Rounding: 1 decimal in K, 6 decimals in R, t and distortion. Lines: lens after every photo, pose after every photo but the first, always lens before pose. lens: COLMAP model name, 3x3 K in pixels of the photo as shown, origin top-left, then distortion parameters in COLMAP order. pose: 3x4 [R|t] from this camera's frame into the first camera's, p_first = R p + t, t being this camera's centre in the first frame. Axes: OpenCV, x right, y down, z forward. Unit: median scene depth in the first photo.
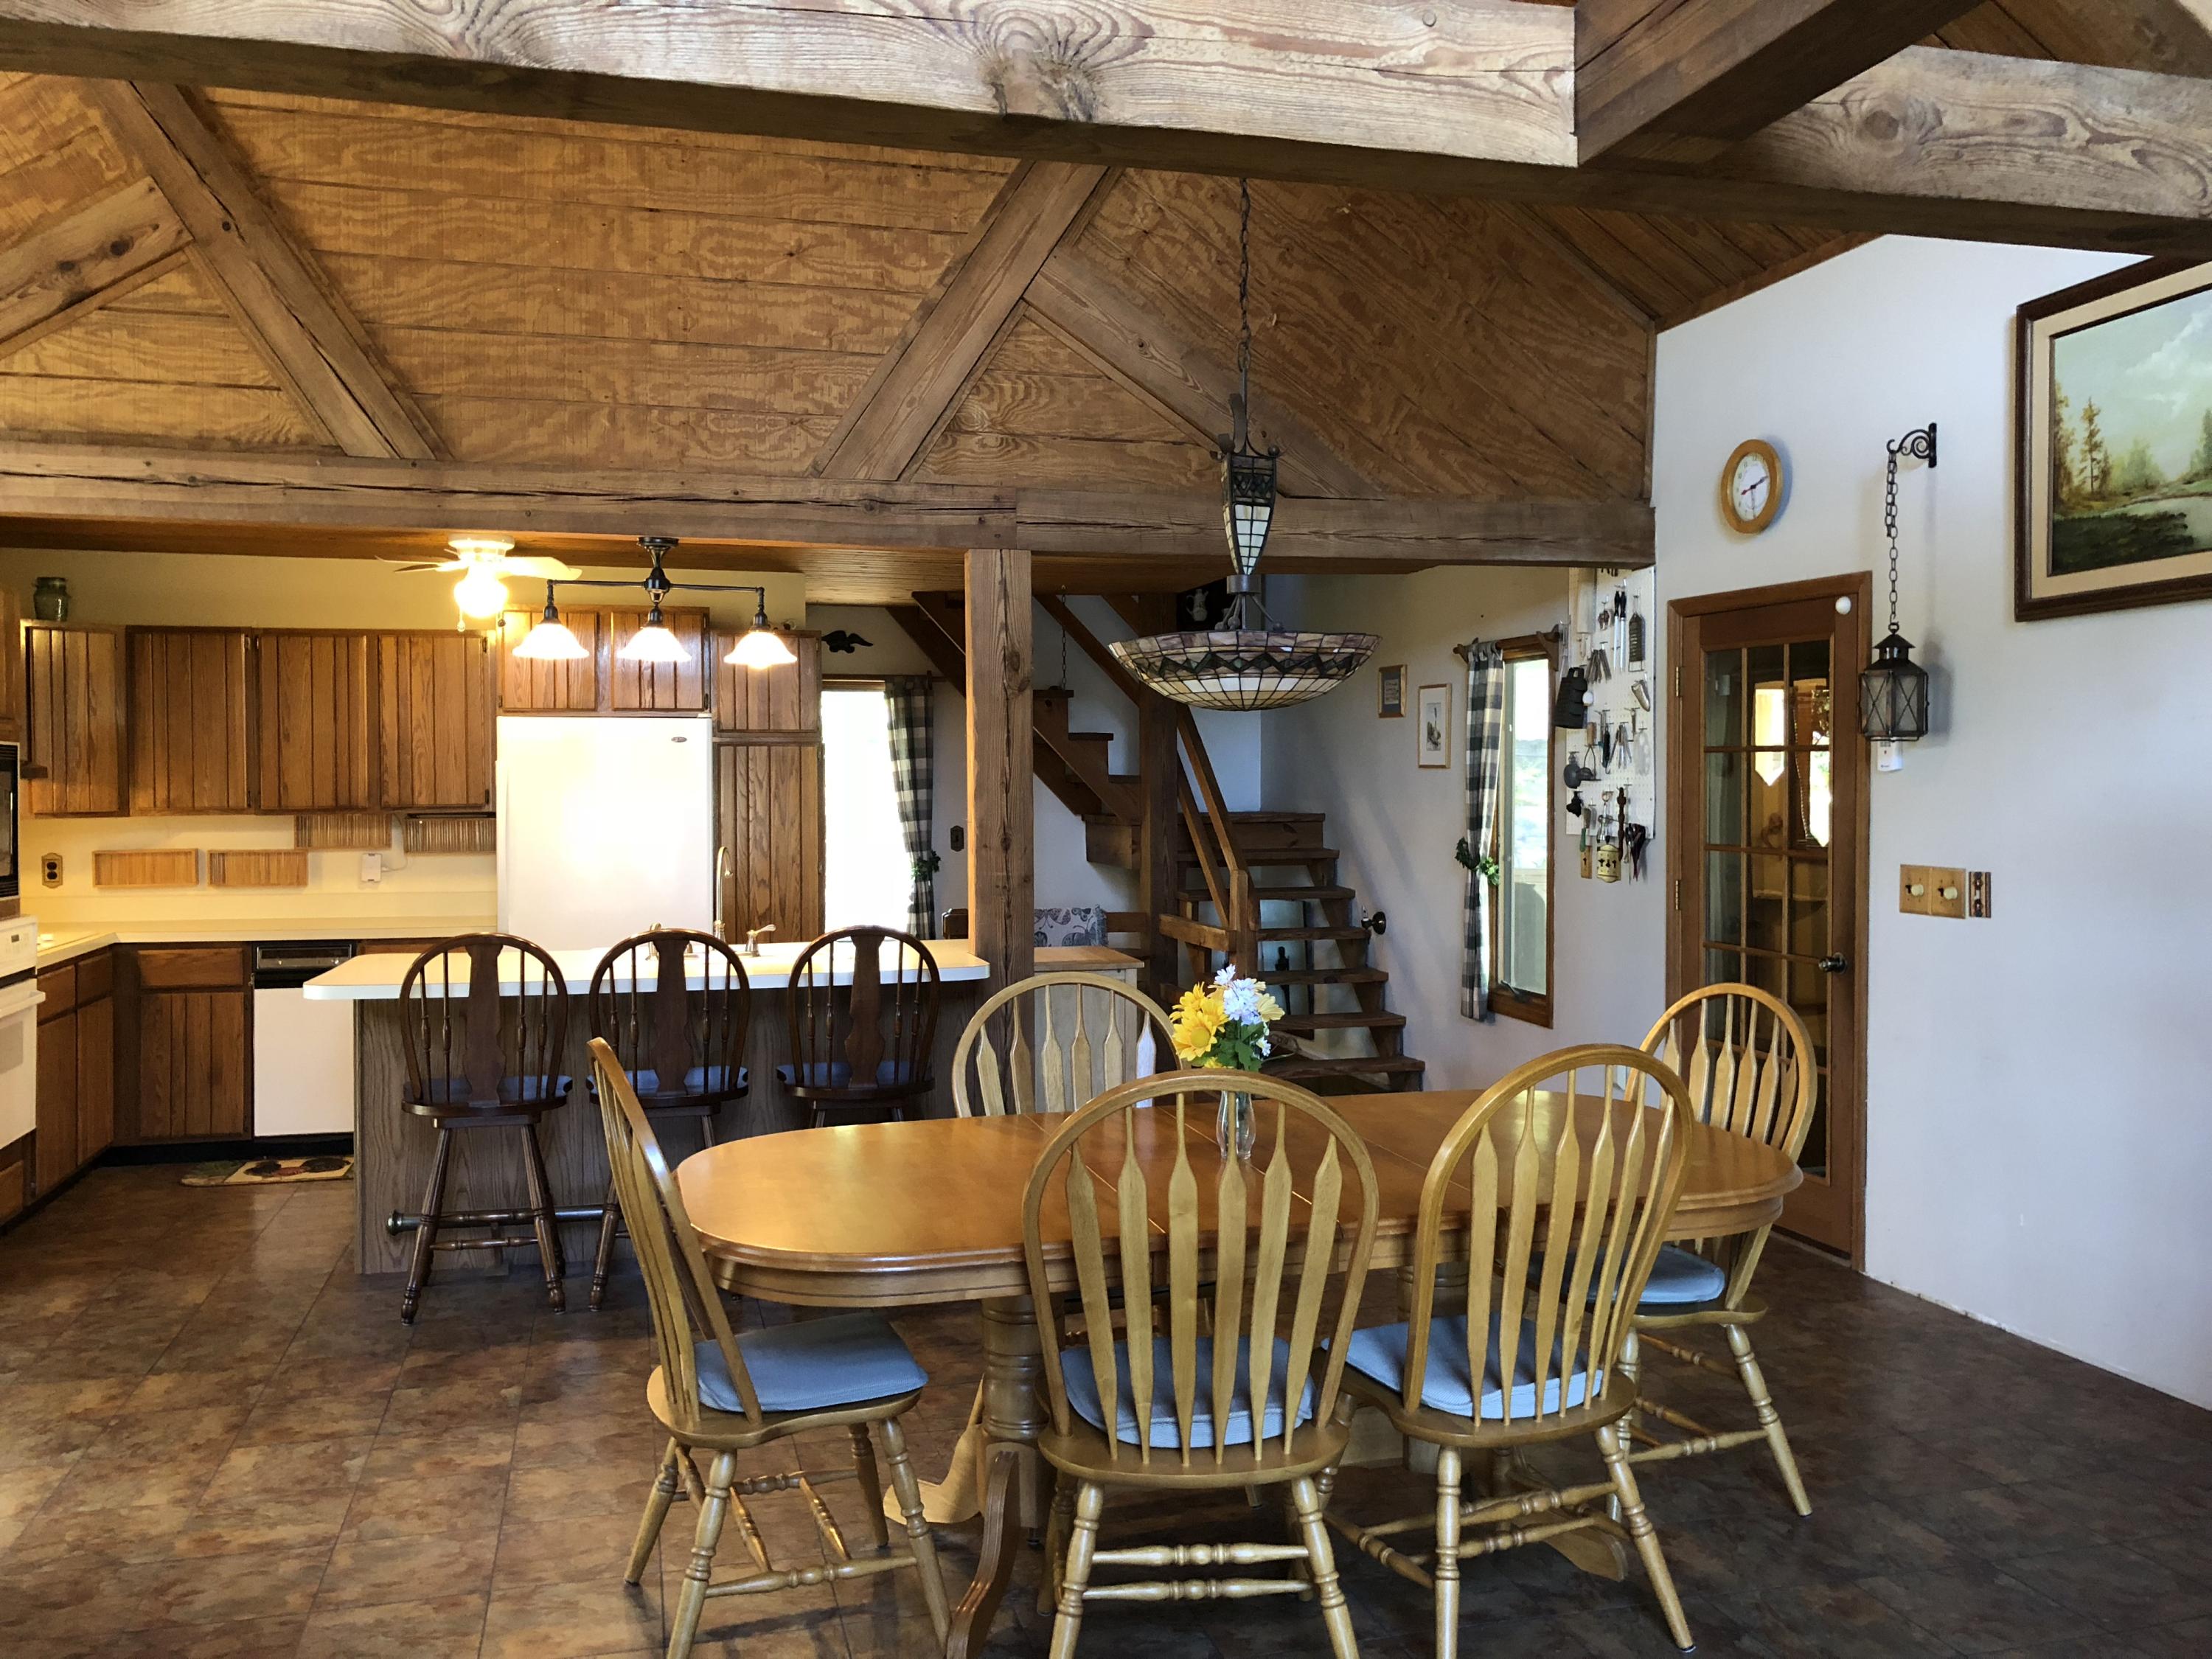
lens RADIAL K [[1816.0, 0, 1105.1], [0, 1816.0, 829.9], [0, 0, 1]] dist [0.038927, -0.033747]
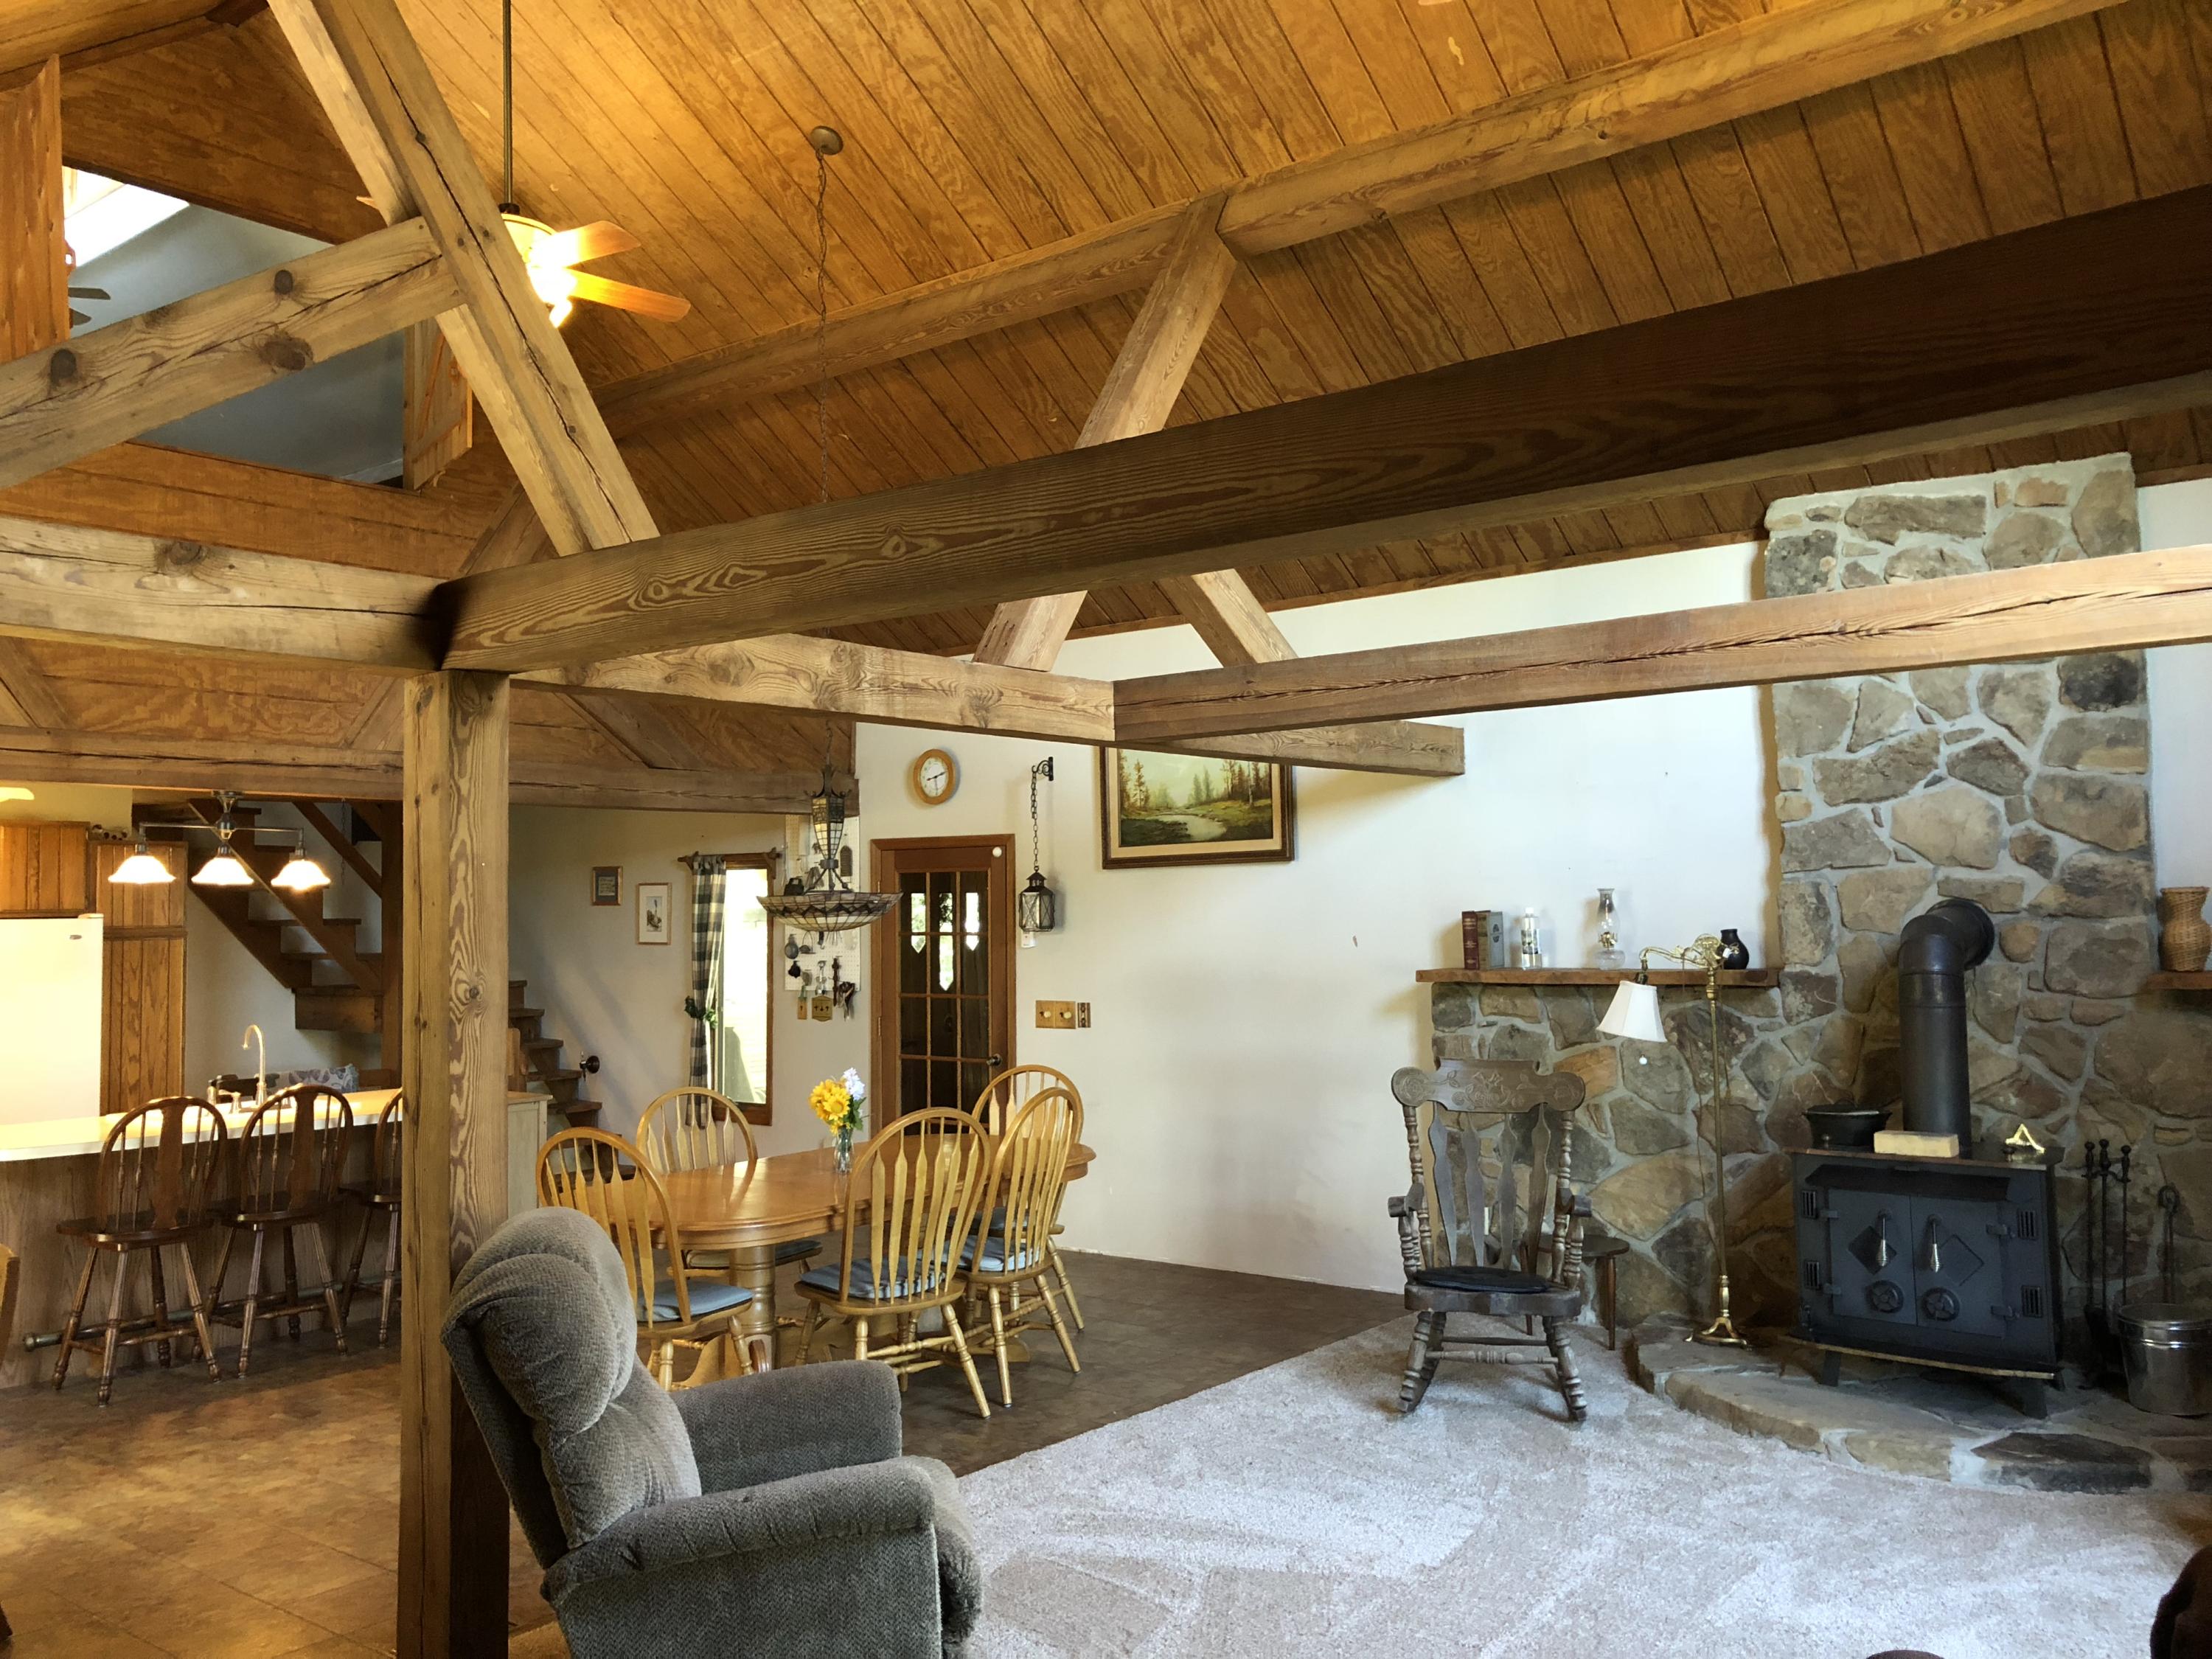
lens RADIAL K [[1816.0, 0, 1112.9], [0, 1816.0, 796.2], [0, 0, 1]] dist [0.038927, -0.033747]
pose [[0.804584, 0.027347, 0.593209, -0.526197], [0.031858, 0.995513, -0.089103, -0.018313], [-0.592984, 0.090589, 0.800102, -0.445667]]
